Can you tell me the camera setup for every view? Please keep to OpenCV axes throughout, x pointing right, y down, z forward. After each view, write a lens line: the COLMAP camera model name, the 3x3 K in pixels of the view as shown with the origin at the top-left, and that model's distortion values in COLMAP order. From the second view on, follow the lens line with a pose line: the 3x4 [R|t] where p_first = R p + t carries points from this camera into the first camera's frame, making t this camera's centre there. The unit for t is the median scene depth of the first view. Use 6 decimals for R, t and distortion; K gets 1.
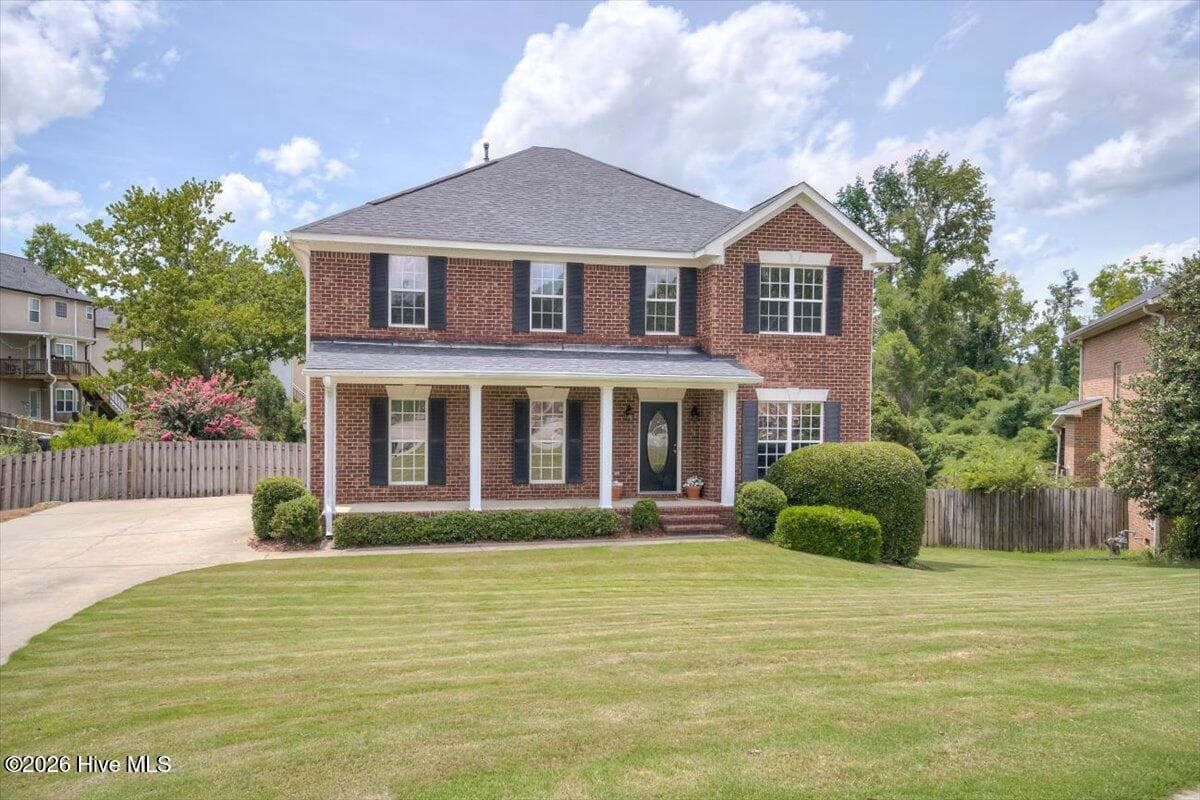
lens RADIAL K [[830.3, 0, 564.5], [0, 830.3, 421.3], [0, 0, 1]] dist [0.056474, -0.000054]
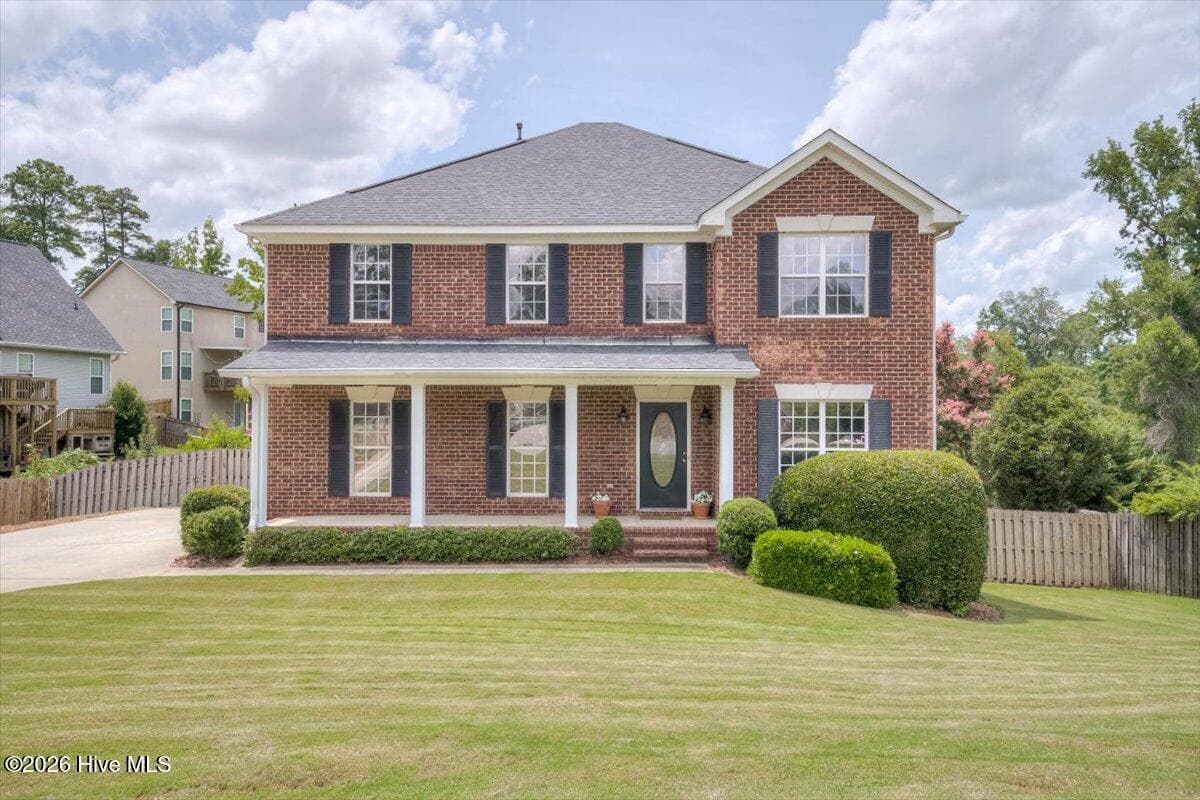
lens RADIAL K [[853.5, 0, 608.2], [0, 853.5, 402.0], [0, 0, 1]] dist [0.066675, 0.003427]
pose [[0.970608, -0.010892, -0.240419, 0.279484], [0.002852, 0.999426, -0.033766, 0.006192], [0.240649, 0.032087, 0.970082, 0.147603]]
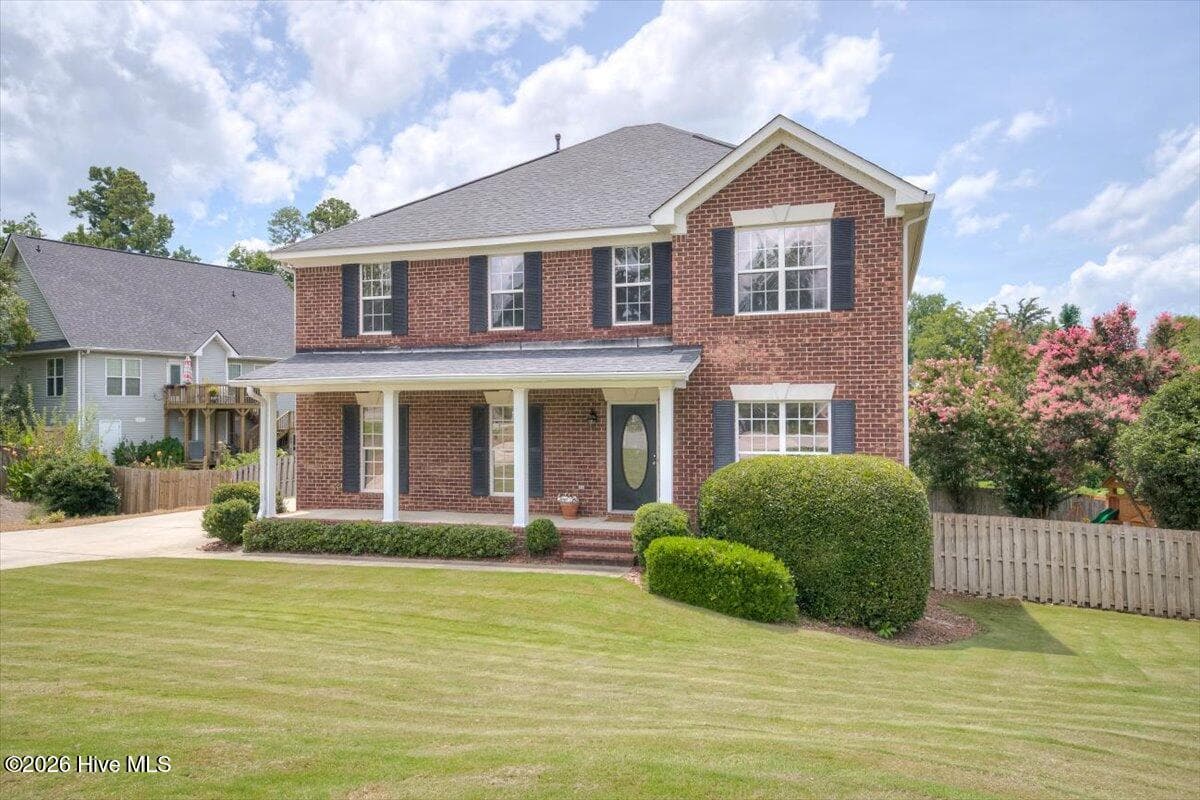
lens RADIAL K [[853.5, 0, 608.2], [0, 853.5, 402.0], [0, 0, 1]] dist [0.066675, 0.003427]
pose [[0.858314, -0.019684, -0.512747, 0.558678], [0.004541, 0.999516, -0.030768, 0.001051], [0.513105, 0.024080, 0.857988, 0.251307]]
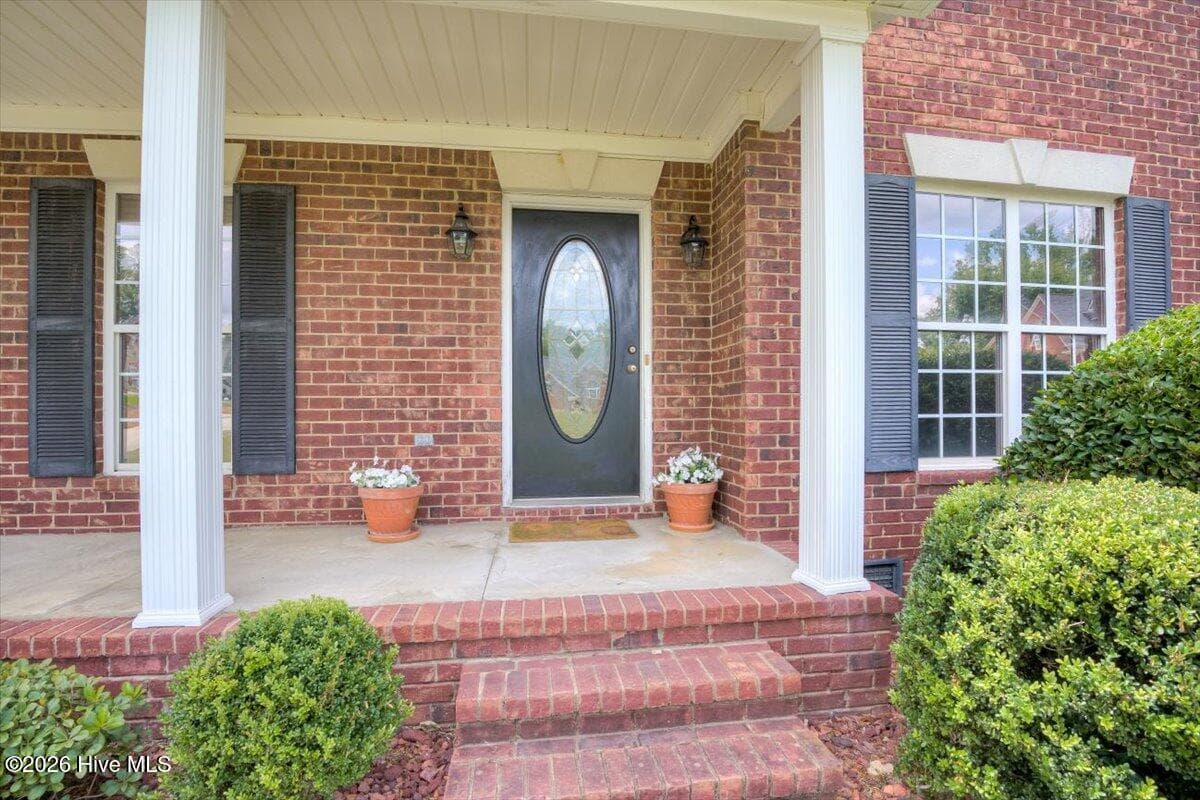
lens RADIAL K [[550.4, 0, 607.8], [0, 550.4, 404.2], [0, 0, 1]] dist [-0.030185, -0.000012]
pose [[0.996571, -0.012167, -0.081839, 0.146968], [0.010499, 0.999729, -0.020781, 0.056106], [0.082070, 0.019850, 0.996429, 0.830004]]
